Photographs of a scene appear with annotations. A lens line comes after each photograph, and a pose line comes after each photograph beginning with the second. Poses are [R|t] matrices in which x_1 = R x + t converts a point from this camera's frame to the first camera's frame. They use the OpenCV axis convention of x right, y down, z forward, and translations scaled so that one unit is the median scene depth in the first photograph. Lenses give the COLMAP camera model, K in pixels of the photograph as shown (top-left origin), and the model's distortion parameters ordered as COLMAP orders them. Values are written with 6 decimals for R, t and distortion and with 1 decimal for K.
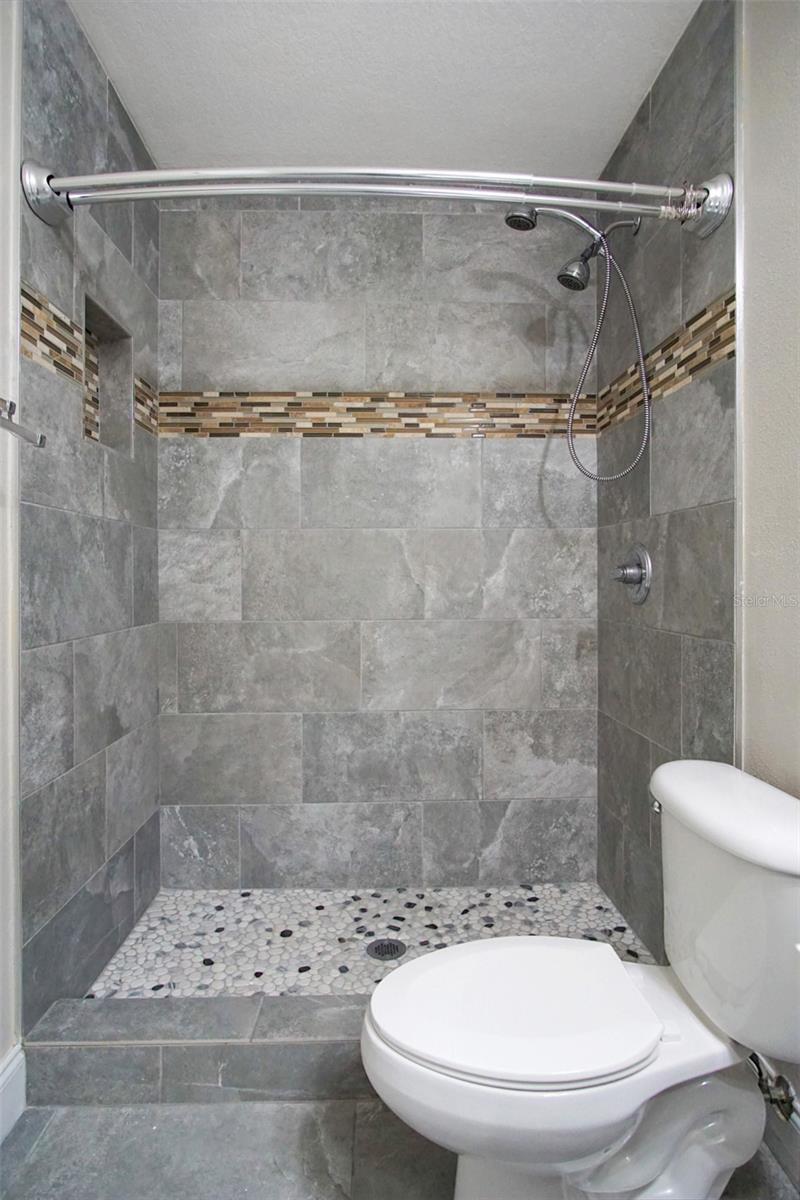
lens RADIAL K [[660.8, 0, 407.4], [0, 660.8, 577.8], [0, 0, 1]] dist [-0.026690, 0.007569]
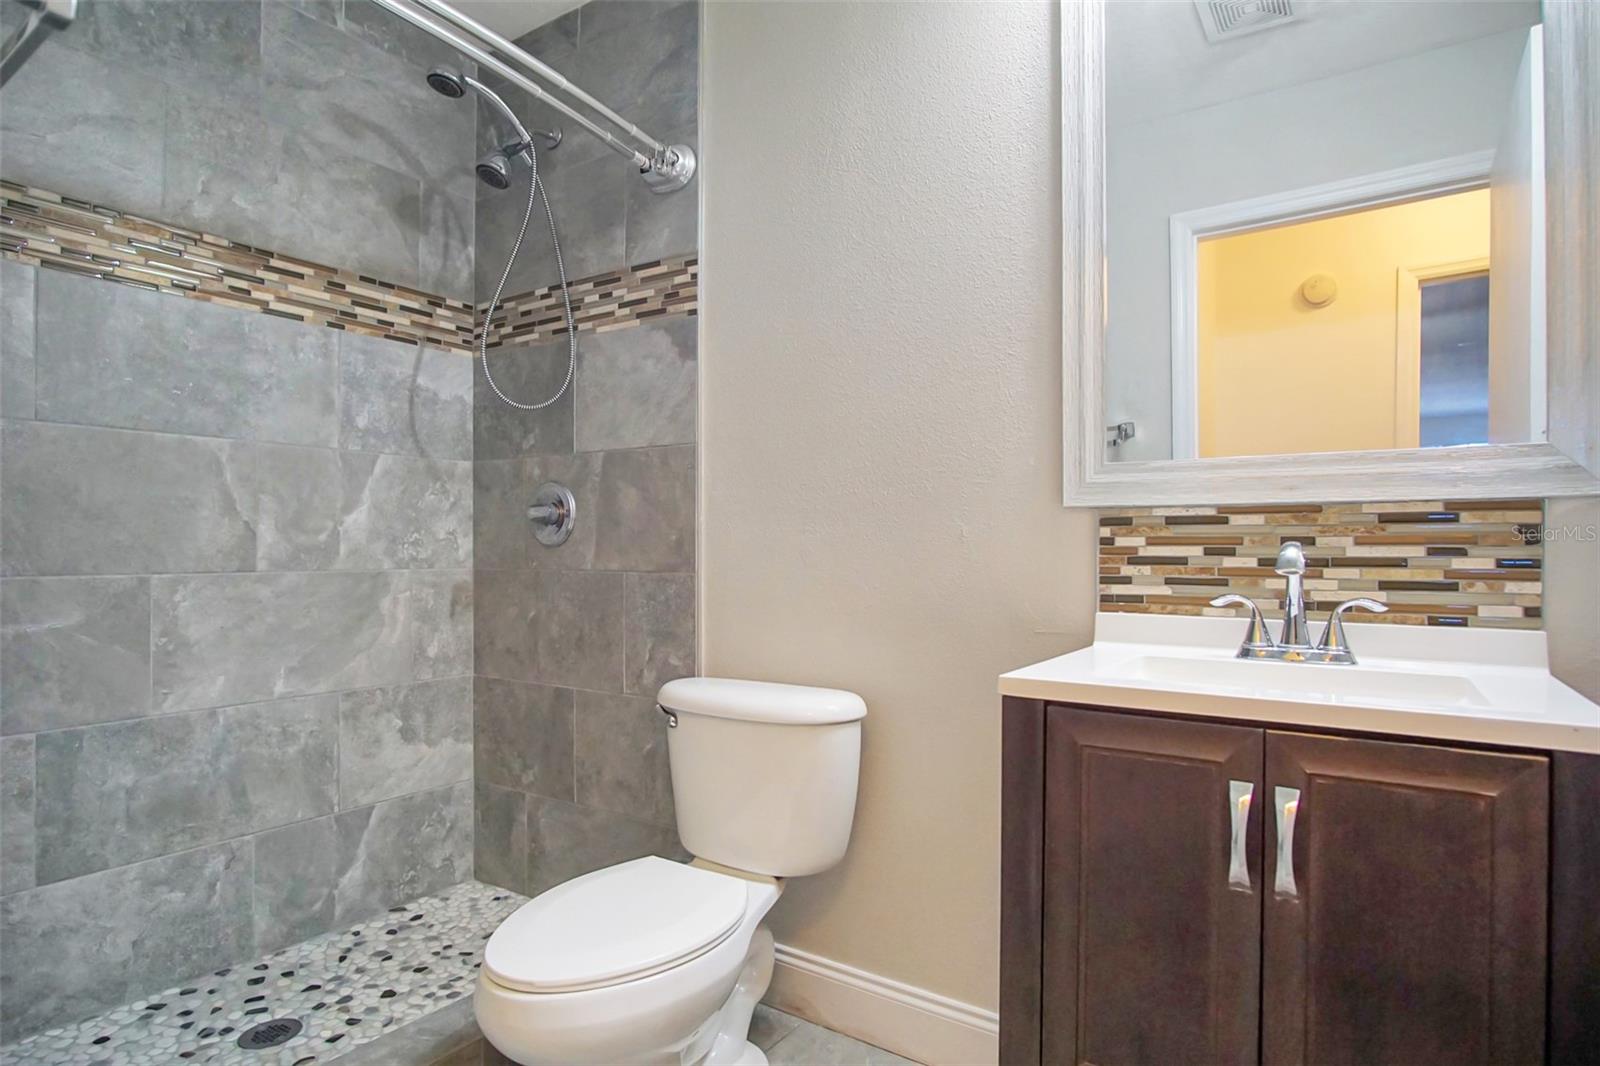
lens RADIAL K [[881.0, 0, 805.6], [0, 881.0, 548.1], [0, 0, 1]] dist [-0.026690, 0.007569]
pose [[0.579877, 0.008269, 0.814662, -0.390648], [-0.001511, 0.999958, -0.009074, 0.045501], [-0.814703, 0.004031, 0.579865, -0.007815]]
